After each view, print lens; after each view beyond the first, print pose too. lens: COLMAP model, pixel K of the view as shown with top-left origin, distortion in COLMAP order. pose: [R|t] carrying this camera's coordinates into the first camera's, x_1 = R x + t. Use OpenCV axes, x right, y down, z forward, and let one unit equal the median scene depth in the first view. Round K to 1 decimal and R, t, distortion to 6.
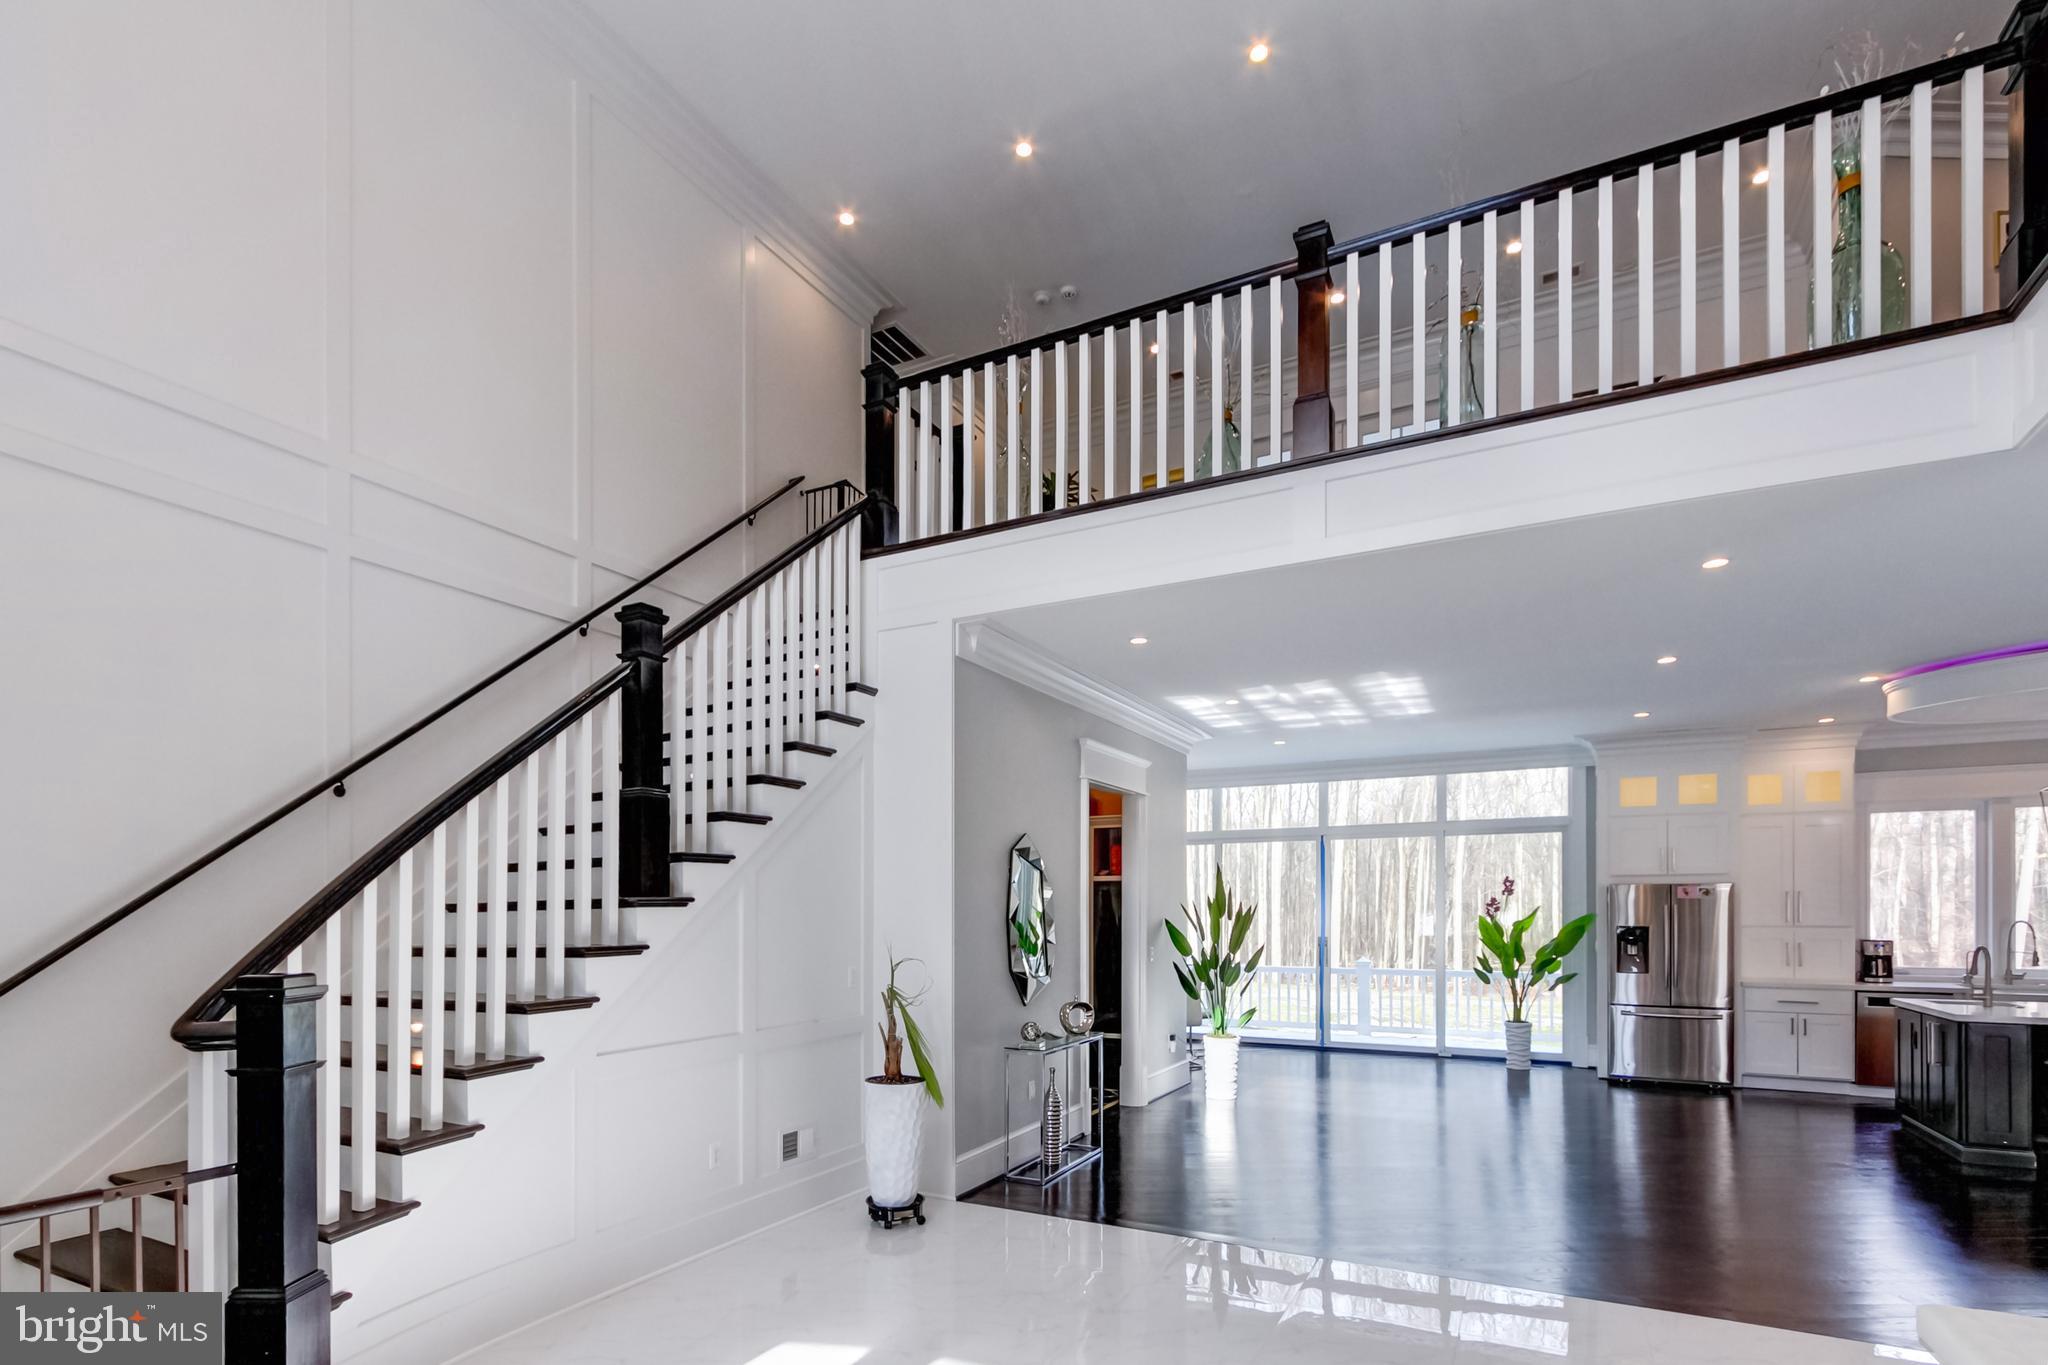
lens RADIAL K [[990.7, 0, 989.2], [0, 990.7, 912.1], [0, 0, 1]] dist [-0.000293, -0.000153]
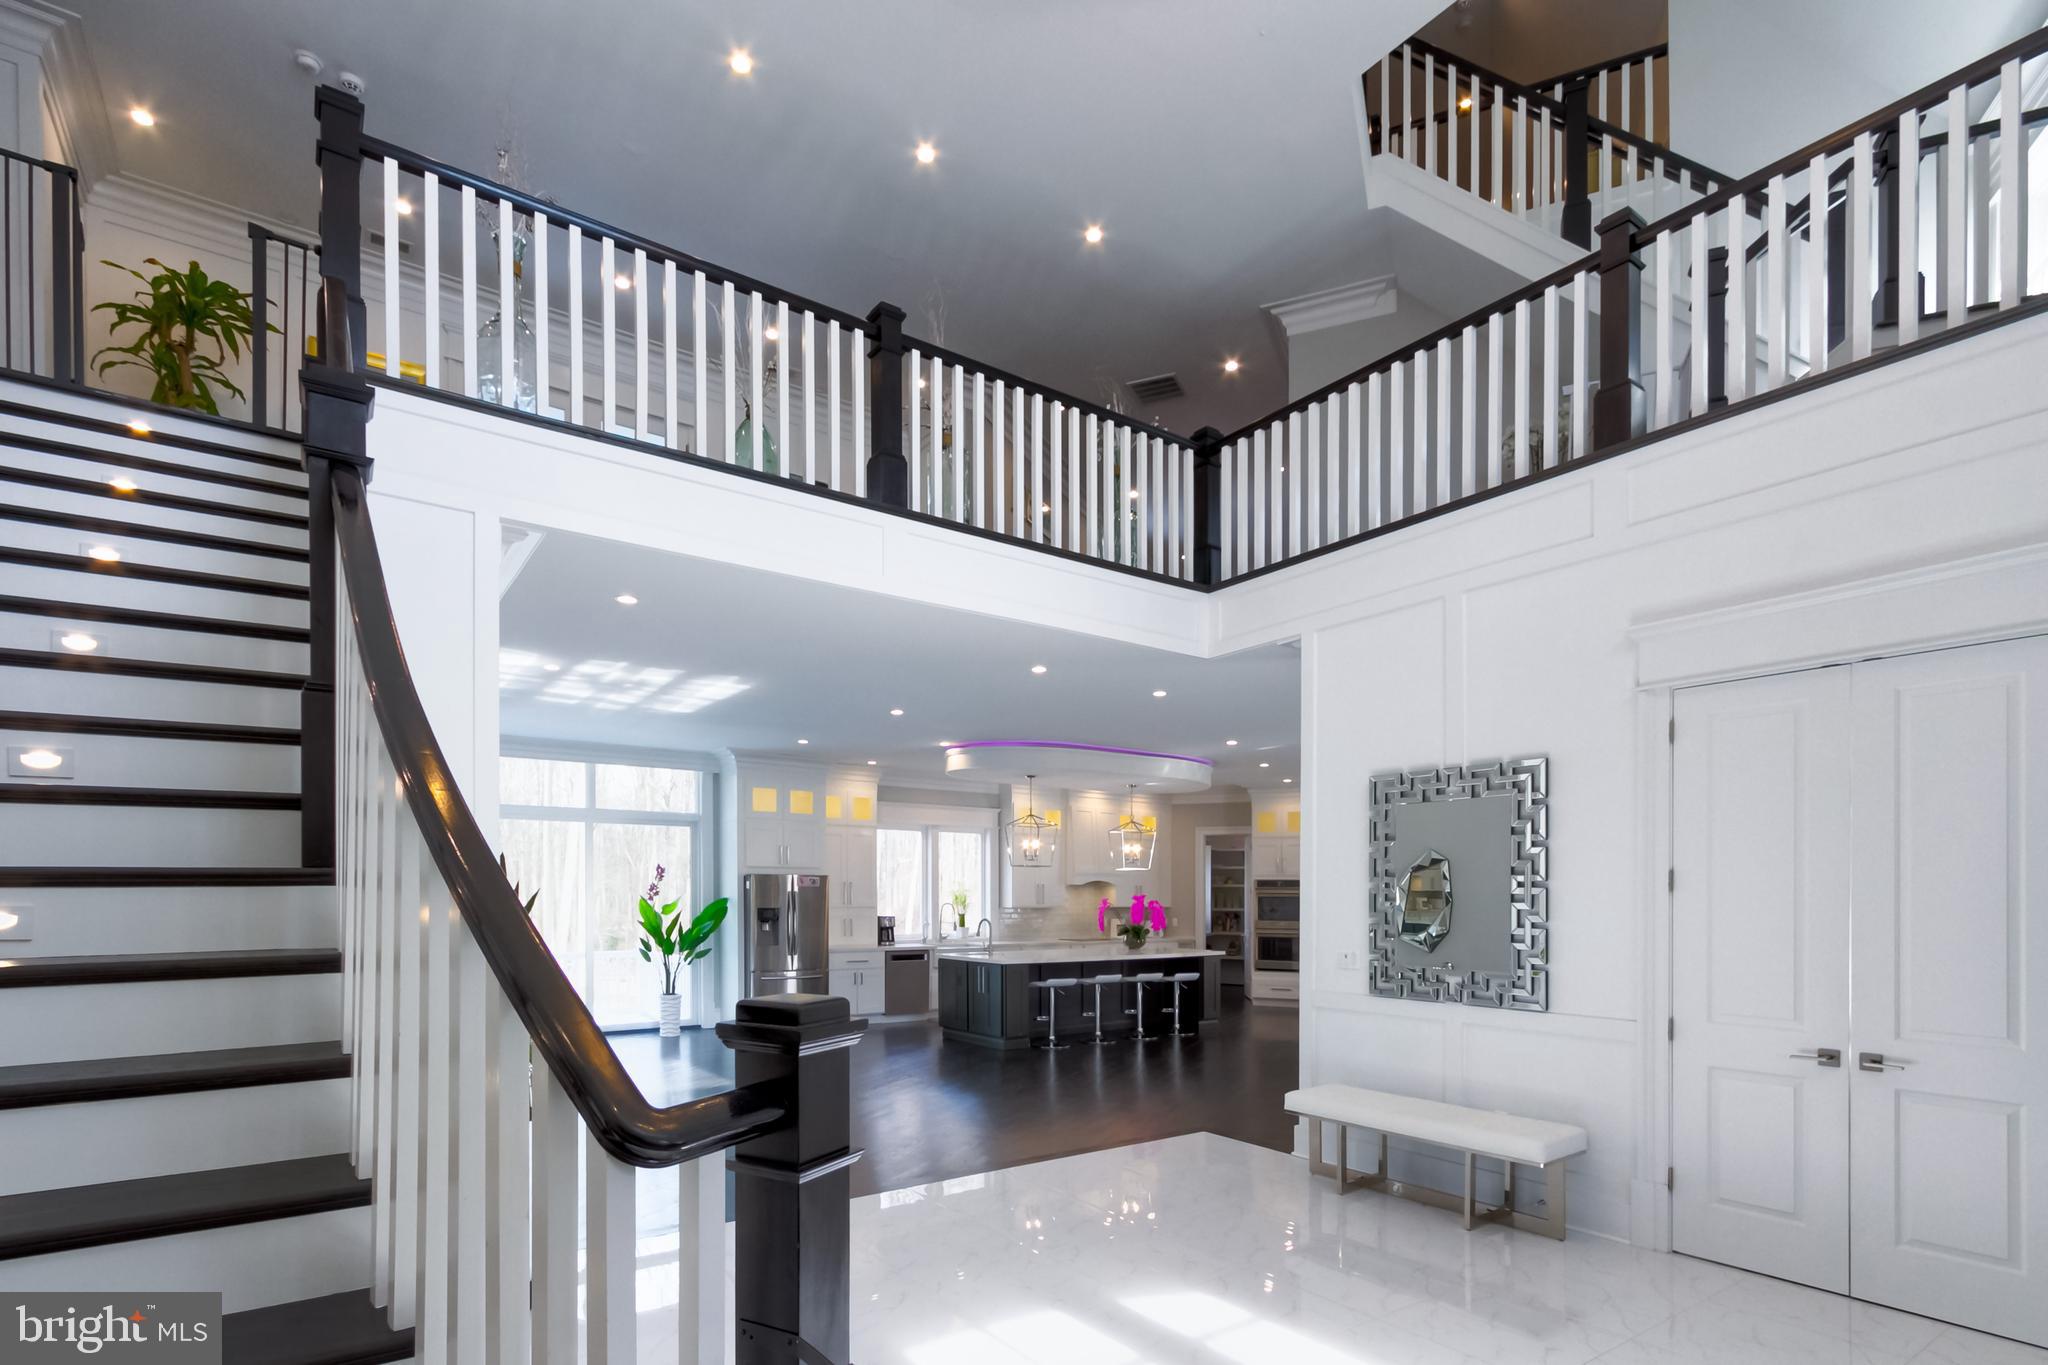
lens RADIAL K [[994.8, 0, 1003.7], [0, 994.8, 904.1], [0, 0, 1]] dist [0.000819, 0.000349]
pose [[0.445022, -0.003226, 0.895514, -0.336391], [-0.001375, 0.999990, 0.004285, 0.003400], [-0.895519, -0.003138, 0.445013, 0.180283]]
